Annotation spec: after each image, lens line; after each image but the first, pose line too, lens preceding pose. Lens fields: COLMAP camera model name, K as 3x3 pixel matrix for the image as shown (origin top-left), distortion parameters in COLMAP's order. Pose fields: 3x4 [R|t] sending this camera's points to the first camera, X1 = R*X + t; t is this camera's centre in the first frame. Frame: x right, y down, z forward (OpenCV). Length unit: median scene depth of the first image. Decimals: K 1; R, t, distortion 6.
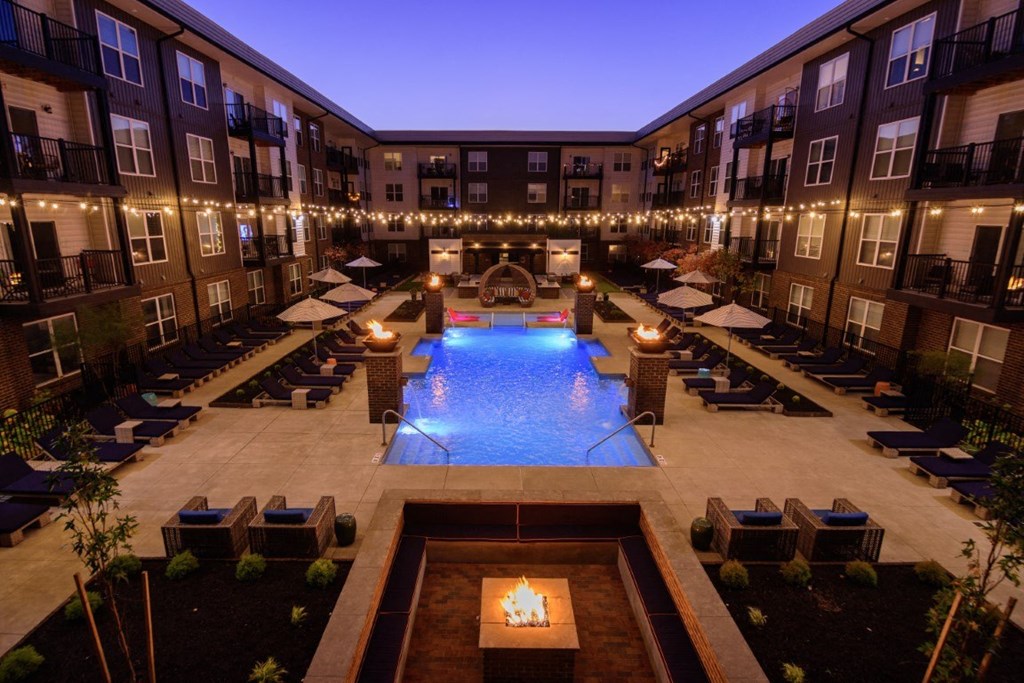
lens RADIAL K [[509.1, 0, 509.6], [0, 509.1, 337.0], [0, 0, 1]] dist [-0.003003, -0.000766]
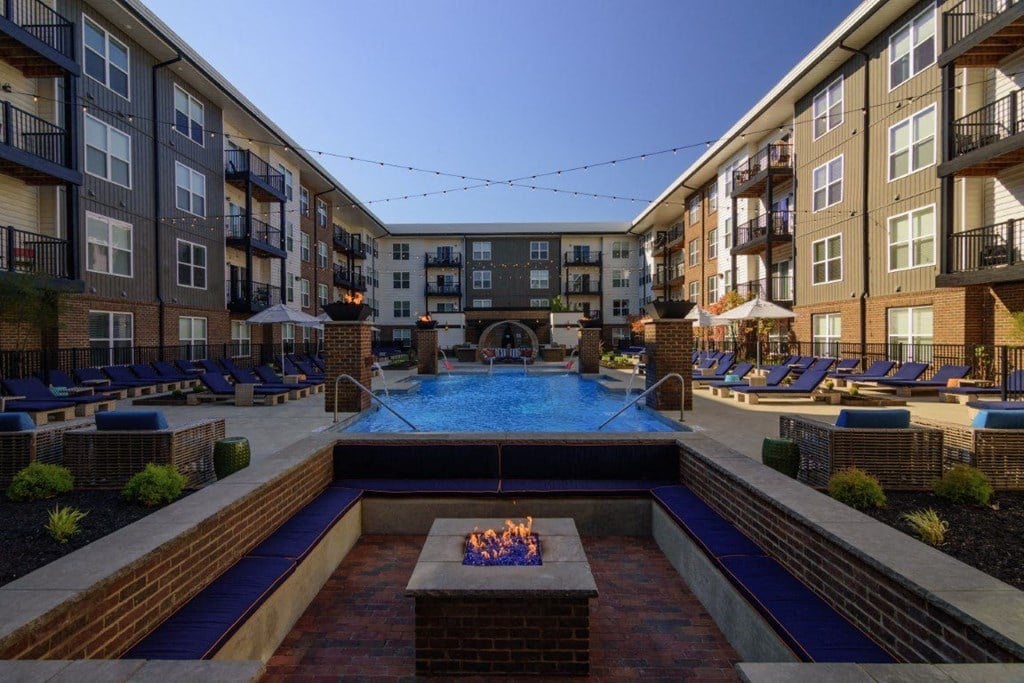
lens RADIAL K [[490.7, 0, 512.0], [0, 490.7, 341.5], [0, 0, 1]] dist [0.018412, -0.000414]
pose [[0.999825, -0.014784, -0.011463, 0.020904], [0.011823, 0.974221, -0.225286, 0.167053], [0.014498, 0.225111, 0.974225, 0.156666]]
